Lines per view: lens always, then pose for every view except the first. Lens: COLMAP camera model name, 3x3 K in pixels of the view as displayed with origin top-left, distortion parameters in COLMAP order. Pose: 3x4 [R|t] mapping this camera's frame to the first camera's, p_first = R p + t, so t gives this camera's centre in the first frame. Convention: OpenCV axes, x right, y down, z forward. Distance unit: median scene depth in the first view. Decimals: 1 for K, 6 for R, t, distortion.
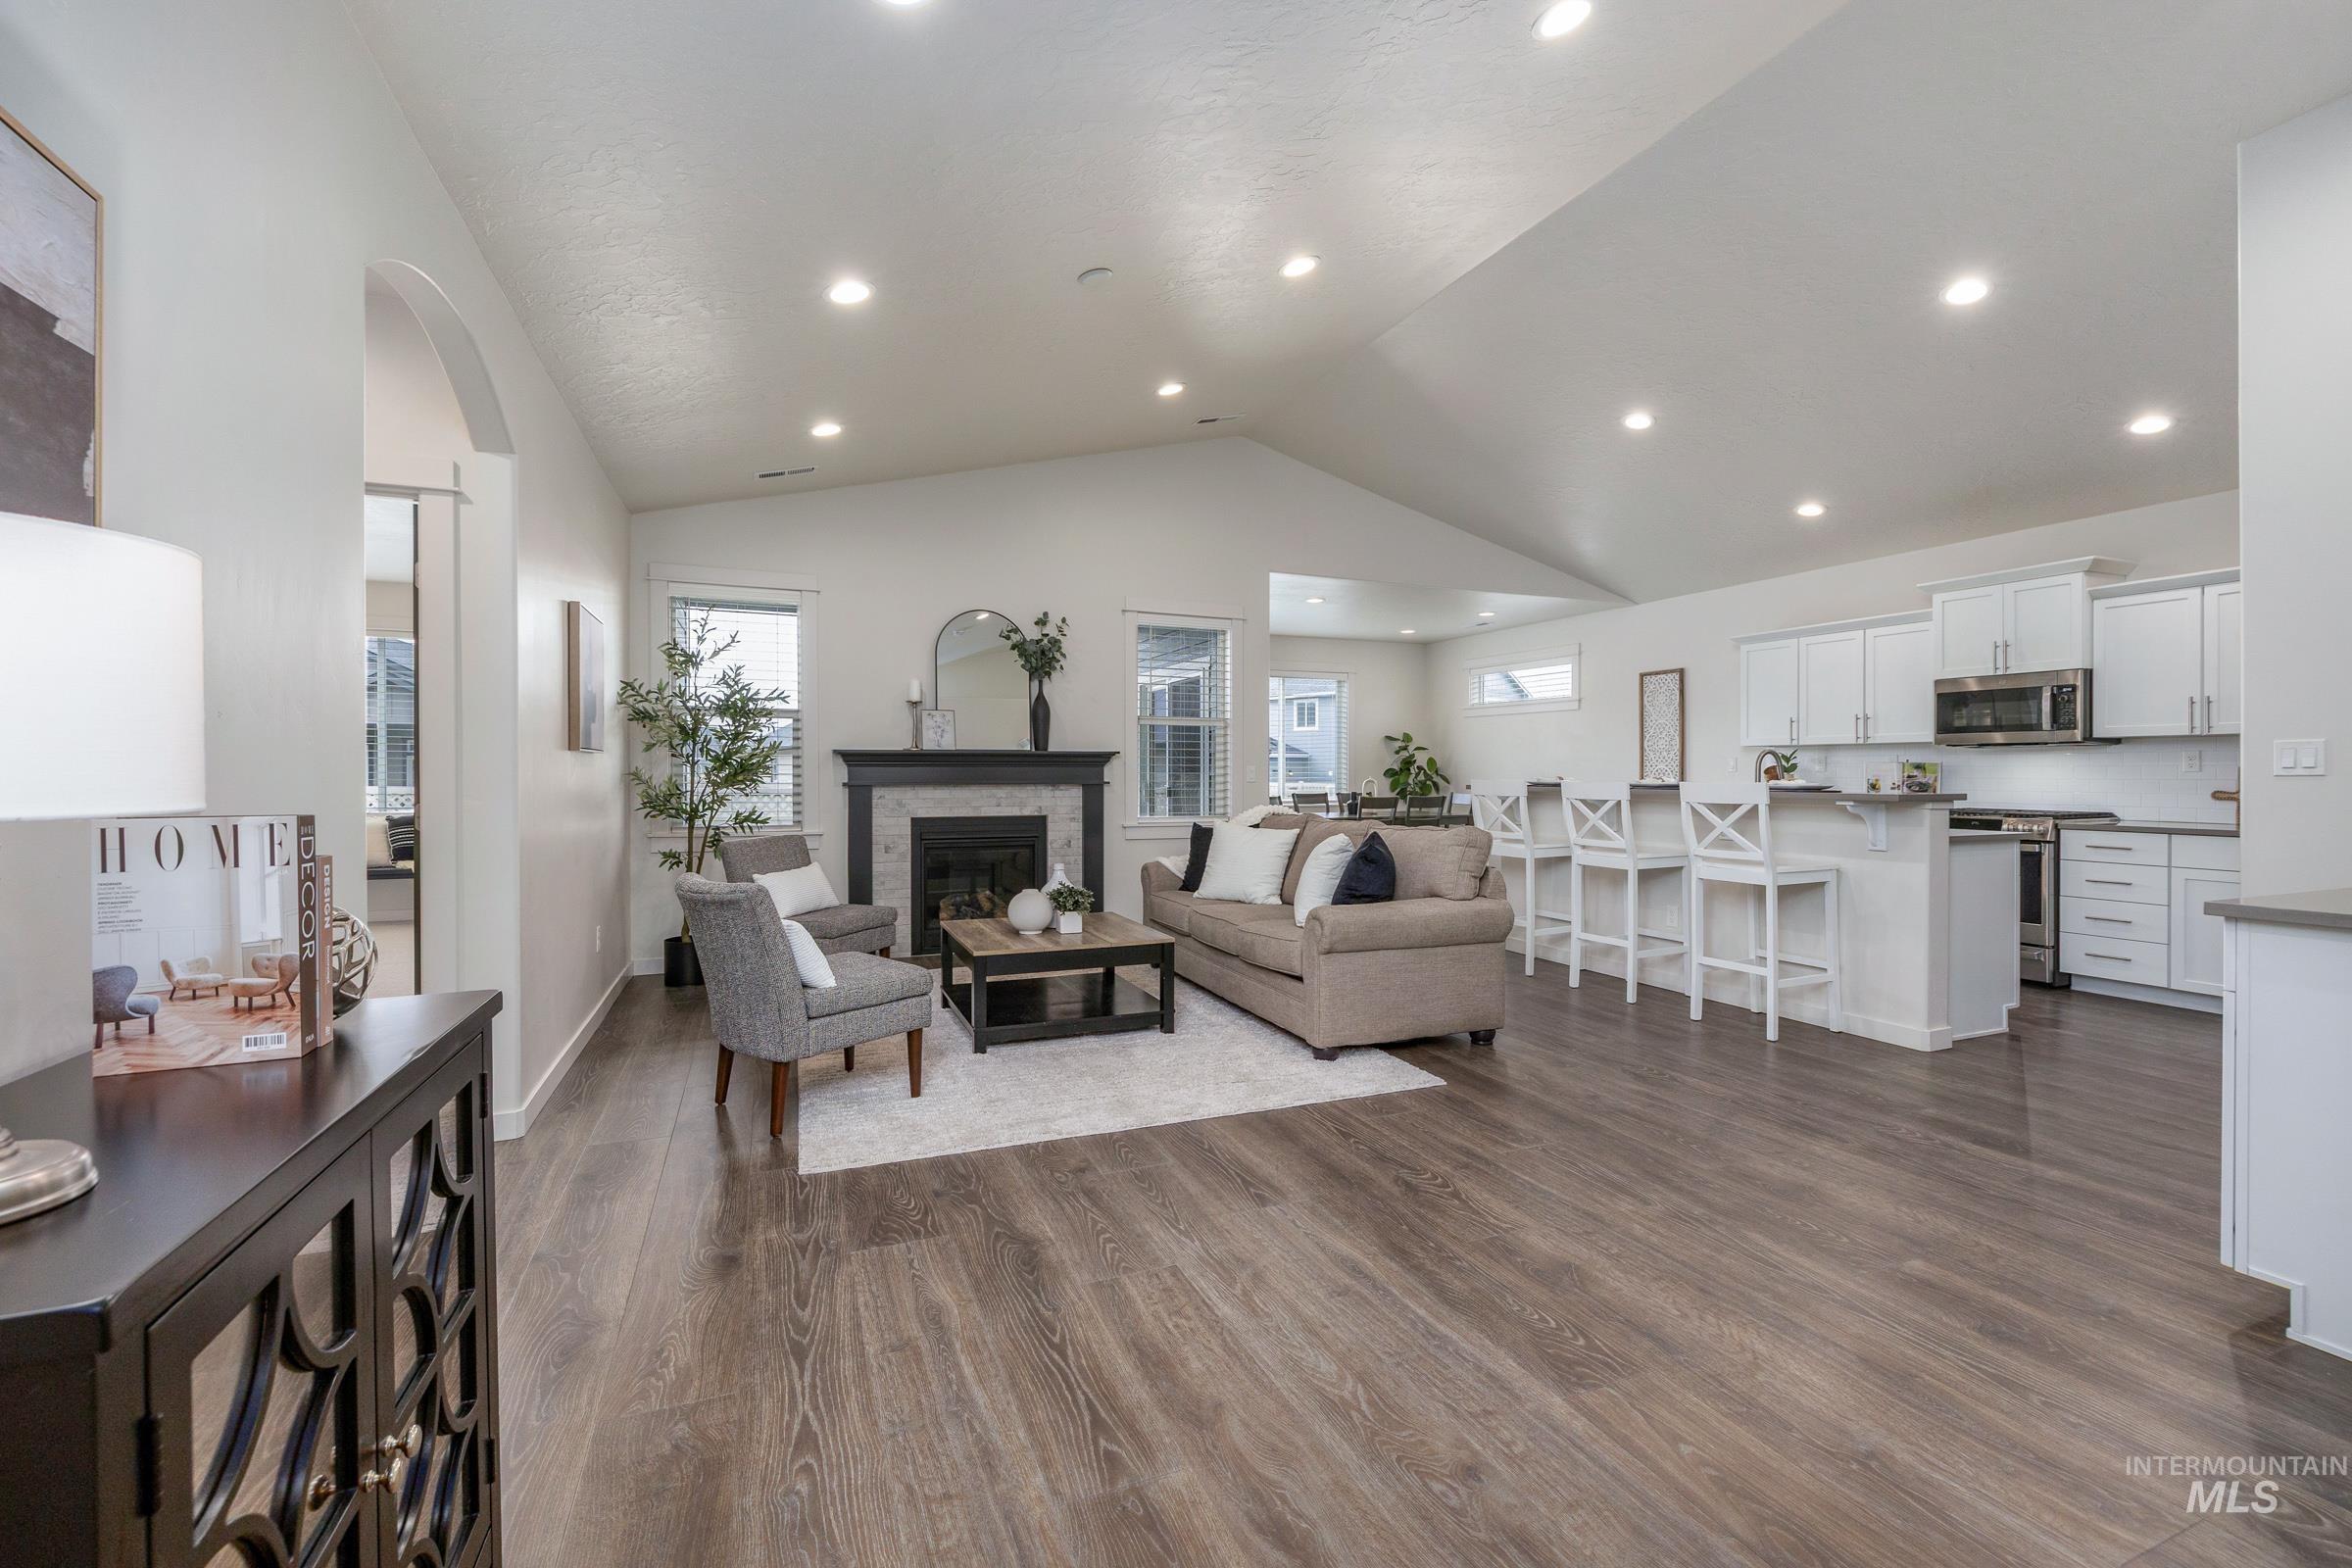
lens RADIAL K [[983.9, 0, 1176.7], [0, 983.9, 779.1], [0, 0, 1]] dist [0.000212, -0.000235]
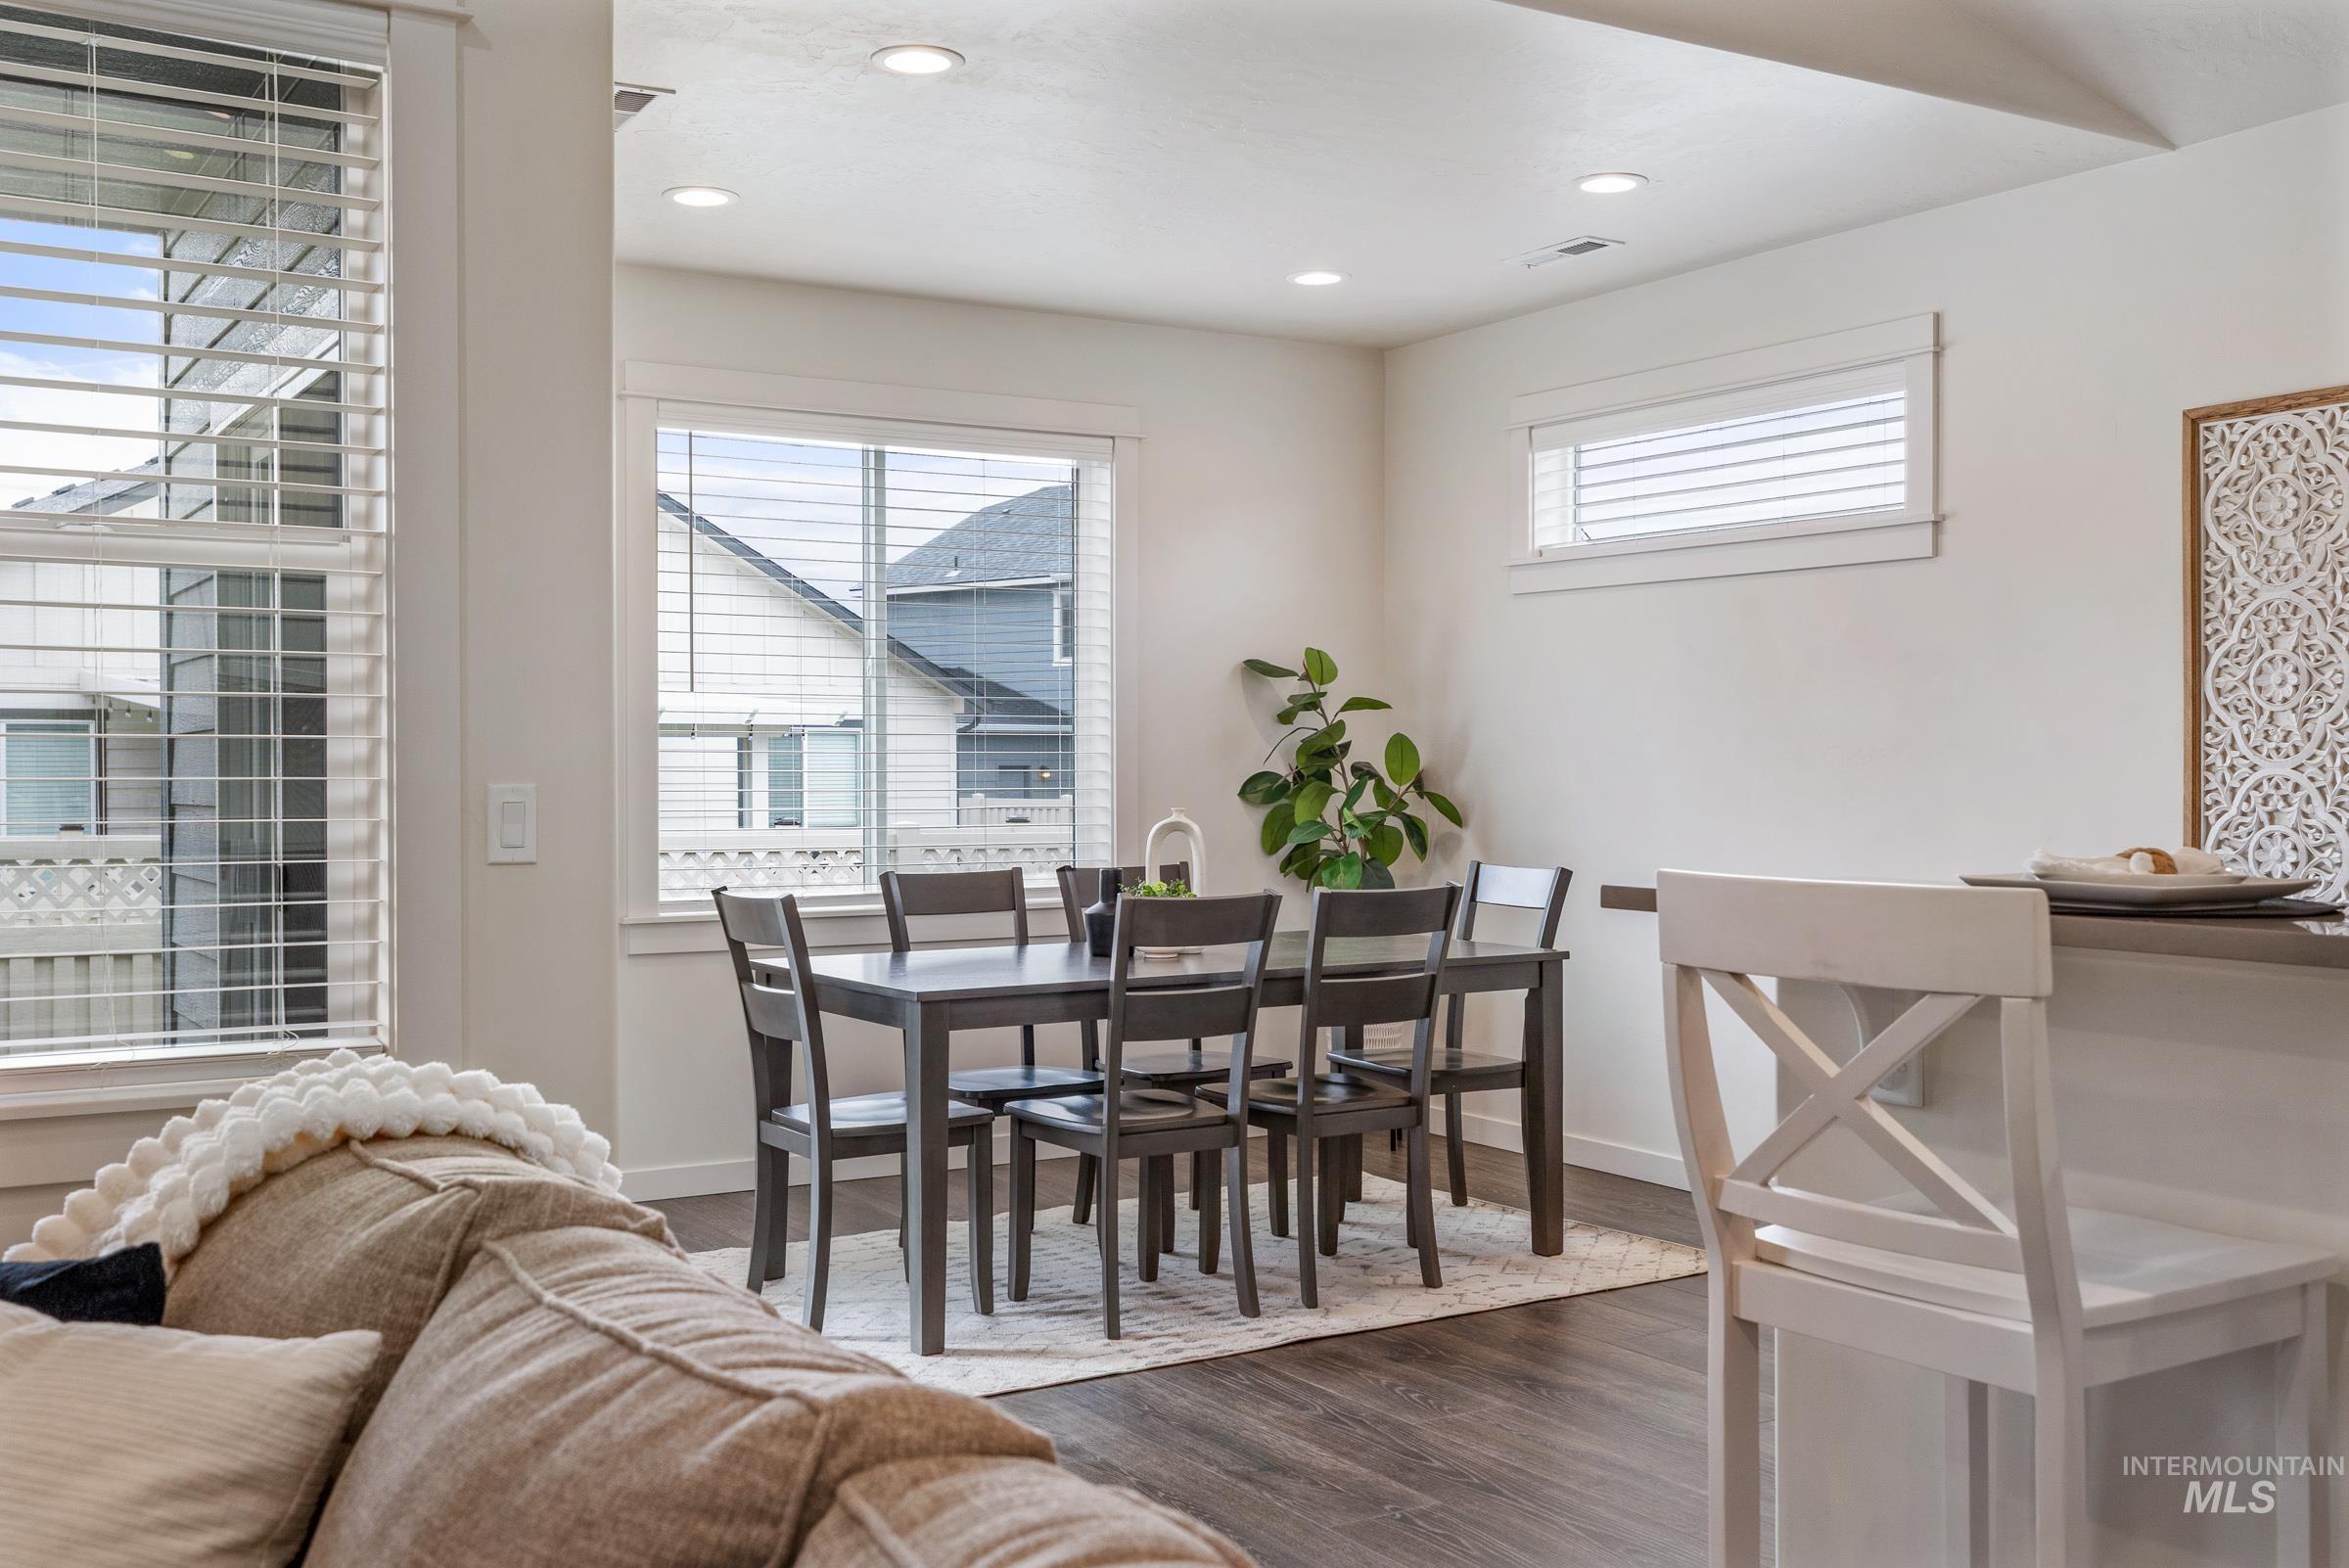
lens RADIAL K [[2280.1, 0, 1173.1], [0, 2280.1, 769.7], [0, 0, 1]] dist [-0.001905, 0.000000]
pose [[0.987287, -0.002354, 0.158933, 0.156105], [0.003364, 0.999976, -0.006091, -0.014231], [-0.158915, 0.006548, 0.987271, 0.631426]]
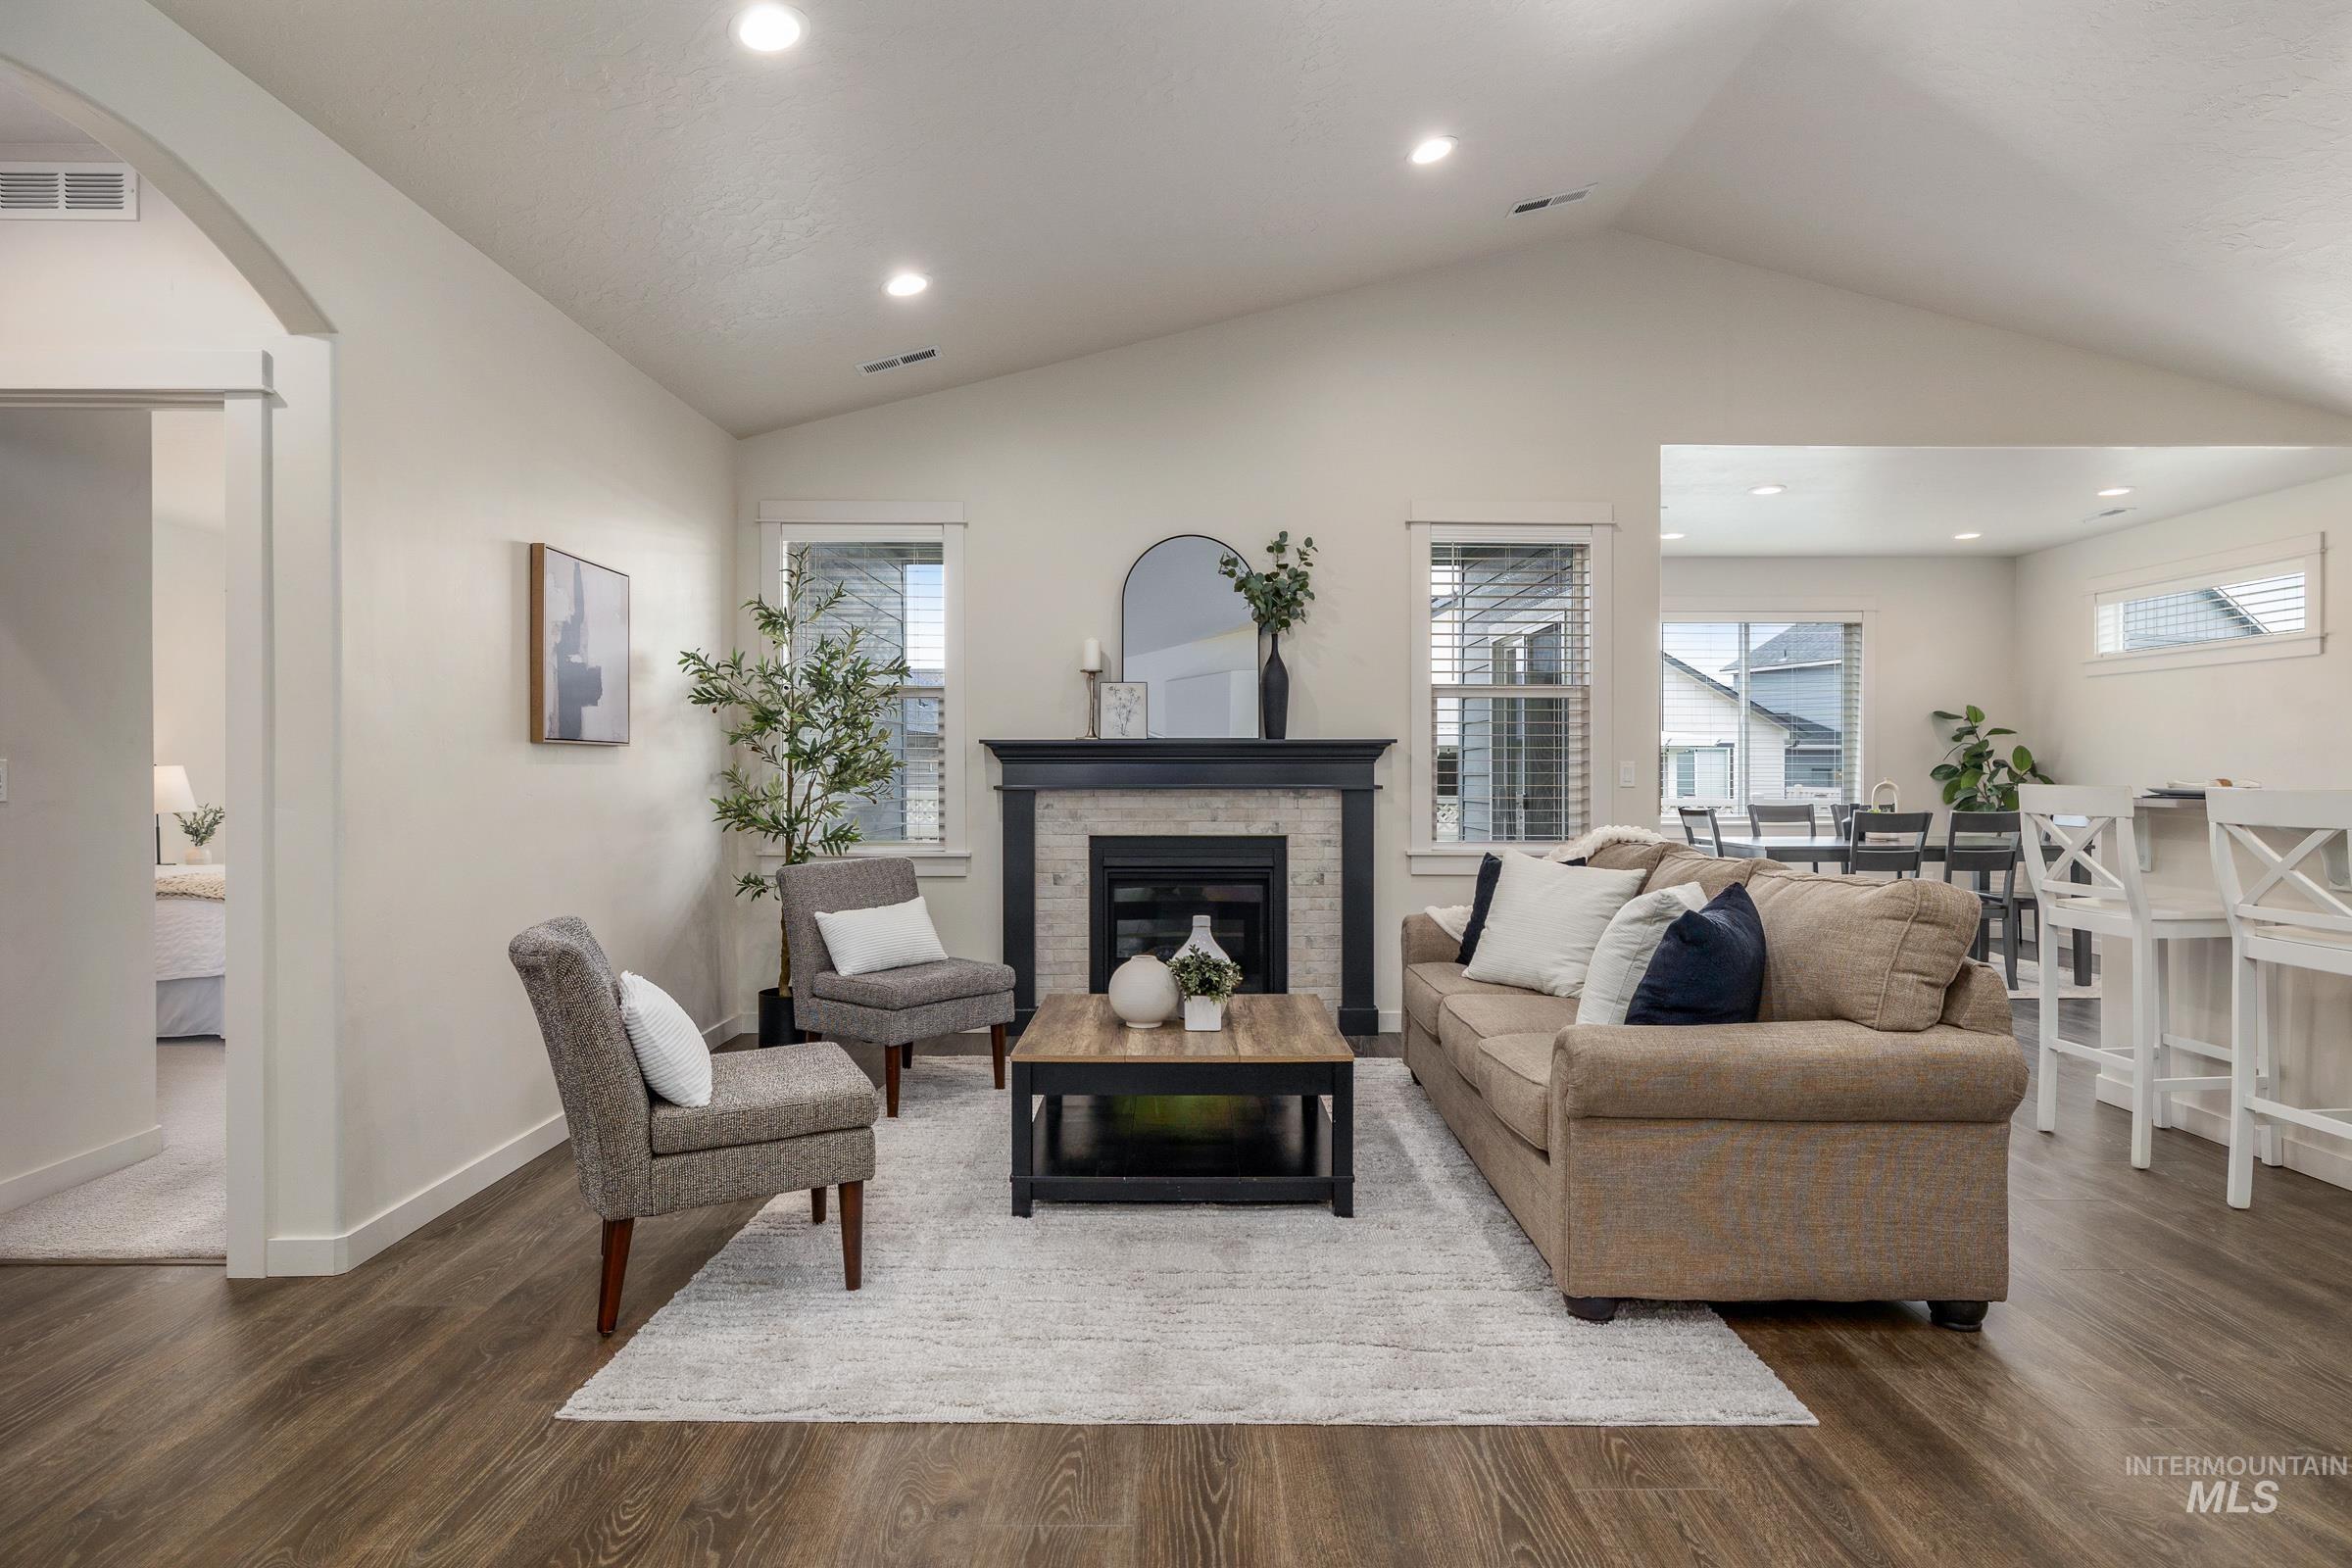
lens RADIAL K [[1251.3, 0, 1181.1], [0, 1251.3, 778.9], [0, 0, 1]] dist [-0.003222, -0.000096]
pose [[0.926281, 0.001471, -0.376829, 0.131766], [-0.002045, 0.999997, -0.001122, -0.000696], [0.376827, 0.001810, 0.926282, 0.197328]]
